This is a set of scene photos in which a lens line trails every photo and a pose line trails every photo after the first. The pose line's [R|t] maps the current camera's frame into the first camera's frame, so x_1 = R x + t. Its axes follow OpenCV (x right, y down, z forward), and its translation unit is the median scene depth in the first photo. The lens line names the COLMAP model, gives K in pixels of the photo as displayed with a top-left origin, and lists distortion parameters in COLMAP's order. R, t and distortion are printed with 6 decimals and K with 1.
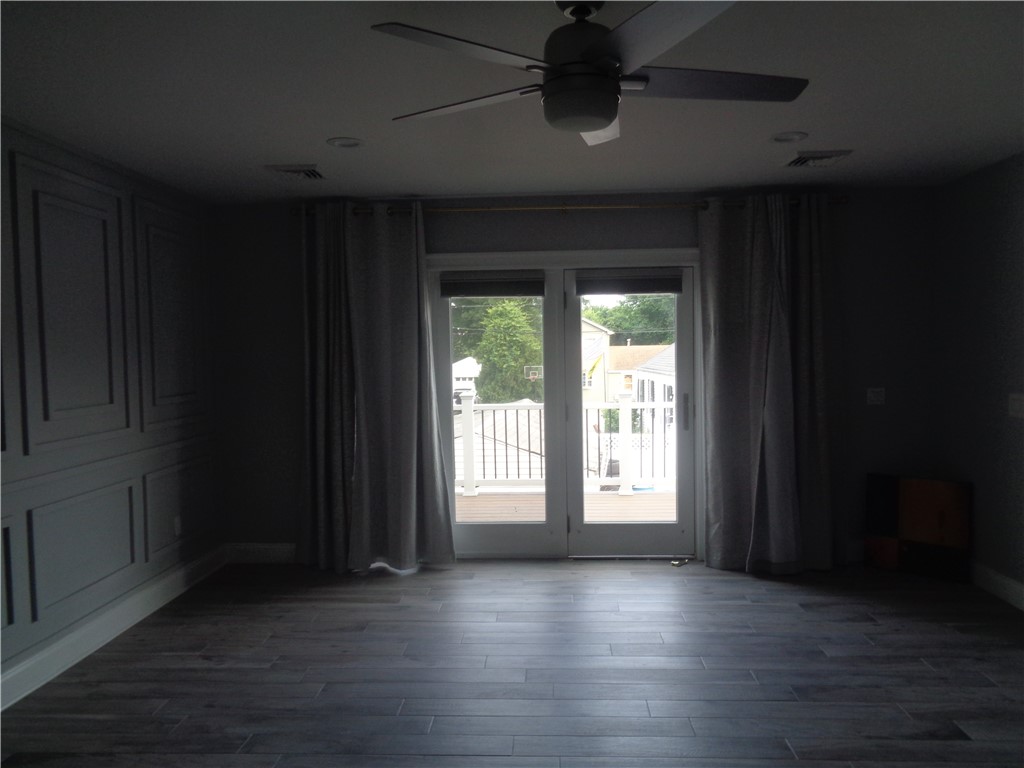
lens RADIAL K [[773.7, 0, 516.7], [0, 773.7, 384.4], [0, 0, 1]] dist [0.028796, -0.011005]
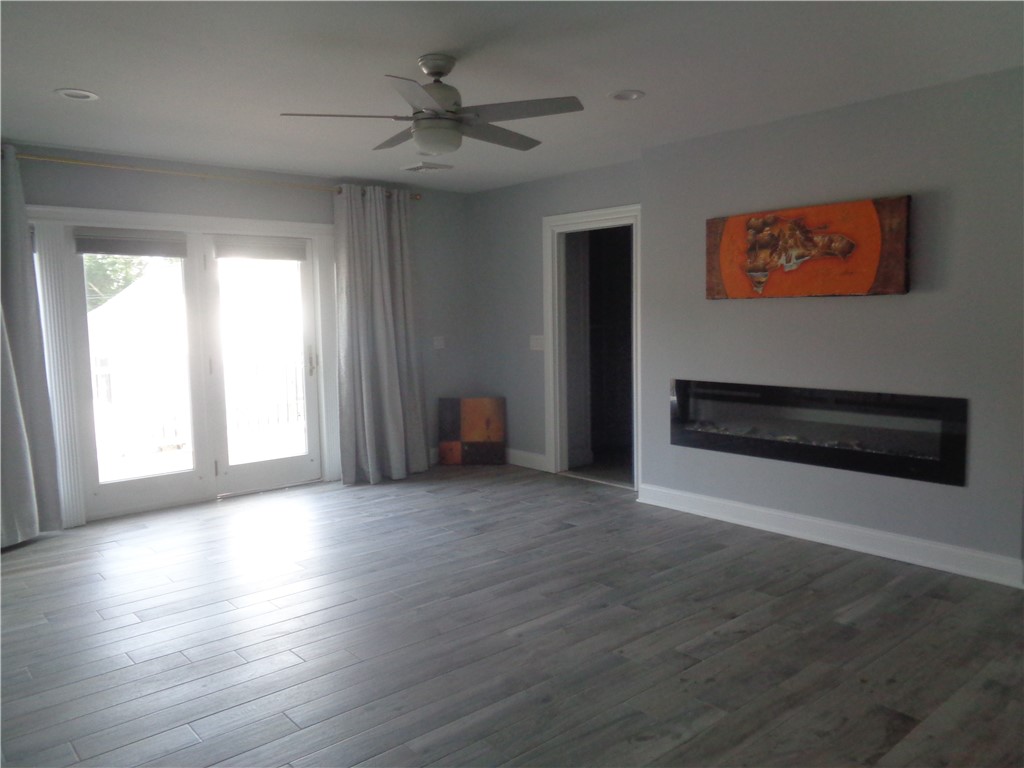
lens RADIAL K [[773.7, 0, 516.7], [0, 773.7, 384.4], [0, 0, 1]] dist [0.028796, -0.011005]
pose [[0.727567, -0.065837, 0.682870, -0.436951], [0.039778, 0.997758, 0.053815, 0.024052], [-0.684882, -0.011991, 0.728555, -0.108566]]
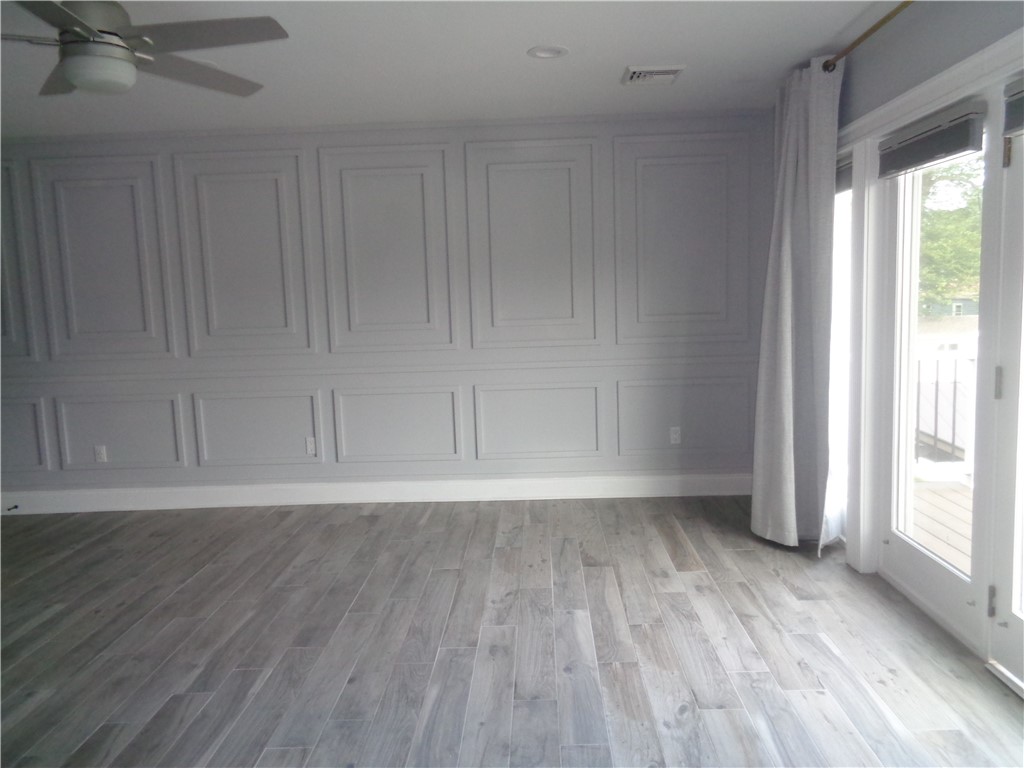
lens RADIAL K [[773.7, 0, 516.7], [0, 773.7, 384.4], [0, 0, 1]] dist [0.028796, -0.011005]
pose [[0.019731, 0.131130, -0.991169, 0.655976], [-0.010371, 0.991335, 0.130945, -0.029171], [0.999752, 0.007696, 0.020920, 0.805486]]
